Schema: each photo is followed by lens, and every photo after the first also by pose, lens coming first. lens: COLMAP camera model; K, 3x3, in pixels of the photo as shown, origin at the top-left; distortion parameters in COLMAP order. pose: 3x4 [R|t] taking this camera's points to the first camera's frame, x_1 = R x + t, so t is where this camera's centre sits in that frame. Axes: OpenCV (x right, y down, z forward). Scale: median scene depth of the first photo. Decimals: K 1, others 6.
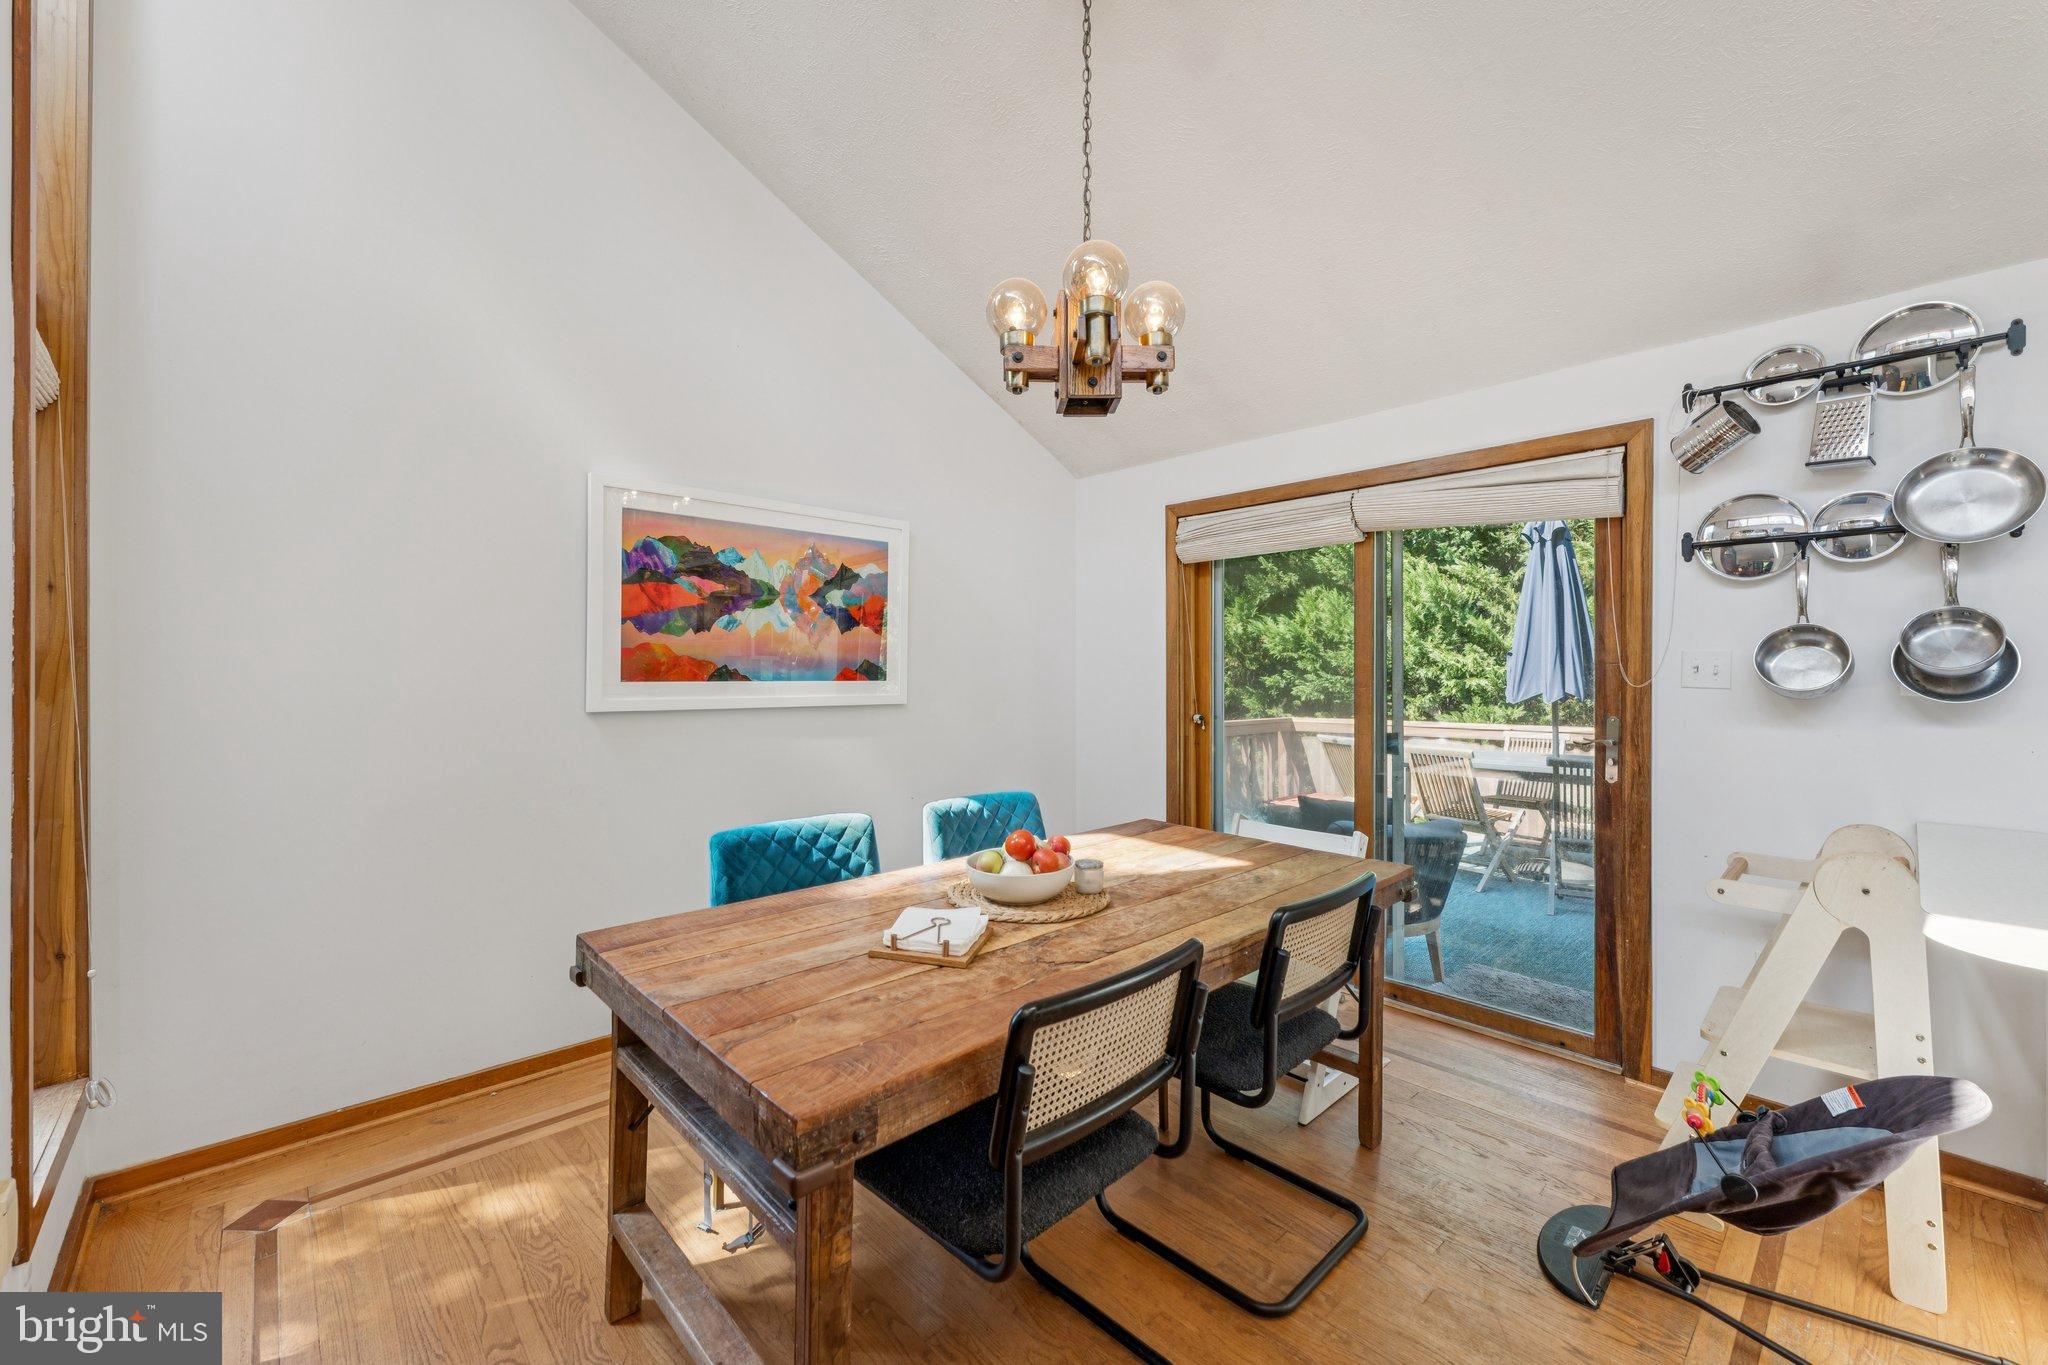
lens RADIAL K [[824.5, 0, 1029.2], [0, 824.5, 665.9], [0, 0, 1]] dist [0.001996, -0.000536]
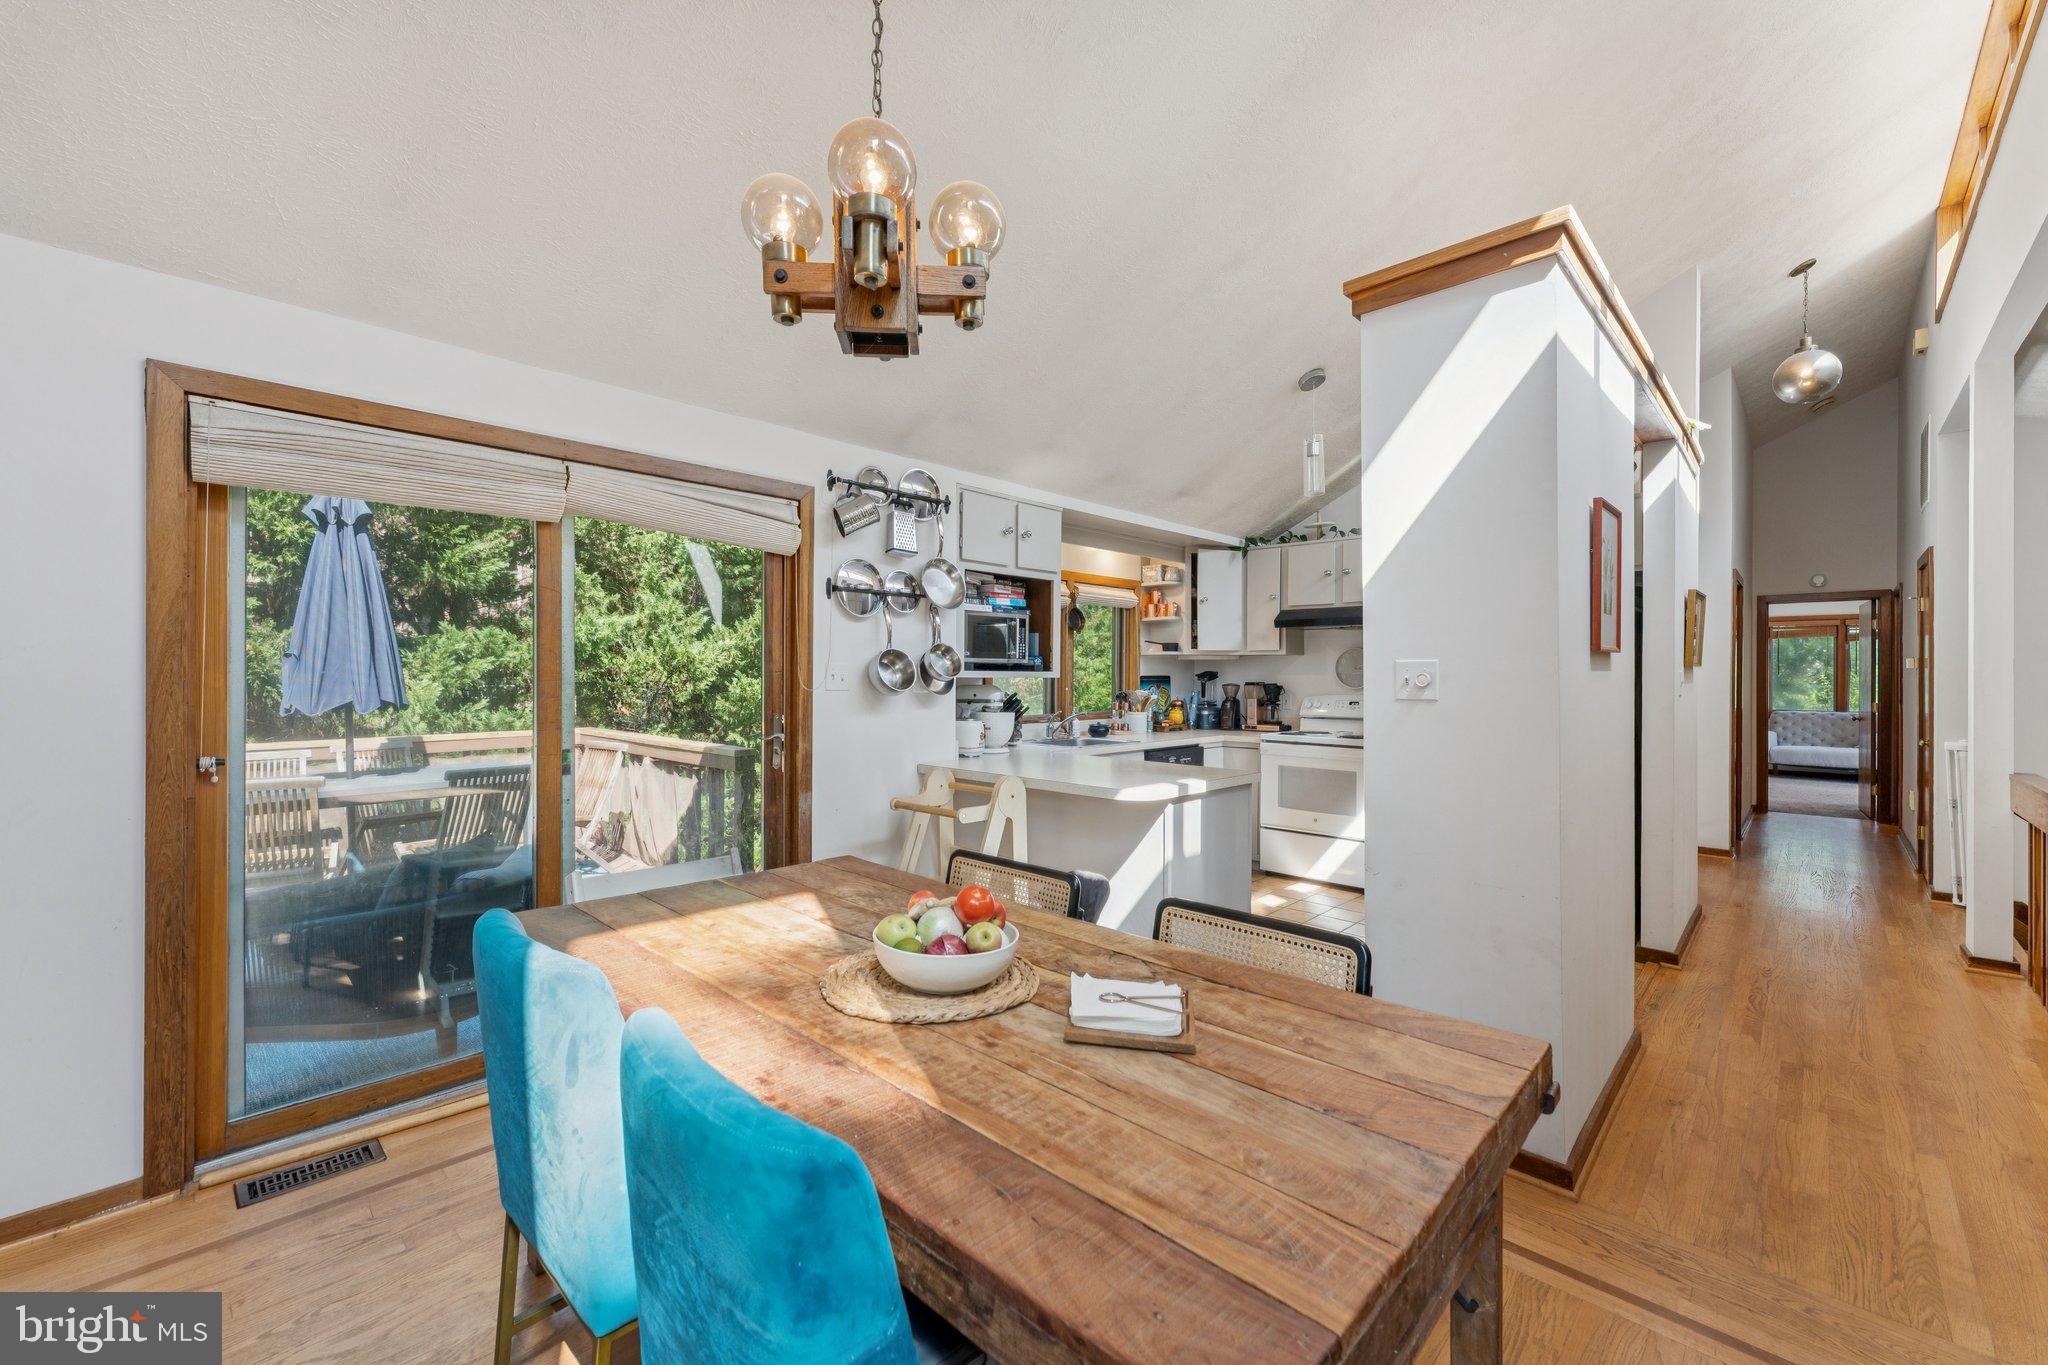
lens RADIAL K [[824.5, 0, 1028.9], [0, 824.5, 672.9], [0, 0, 1]] dist [0.001996, -0.000536]
pose [[-0.055468, 0.003126, 0.998456, -0.676604], [-0.008317, 0.999959, -0.003593, -0.000889], [-0.998426, -0.008504, -0.055440, 0.846599]]
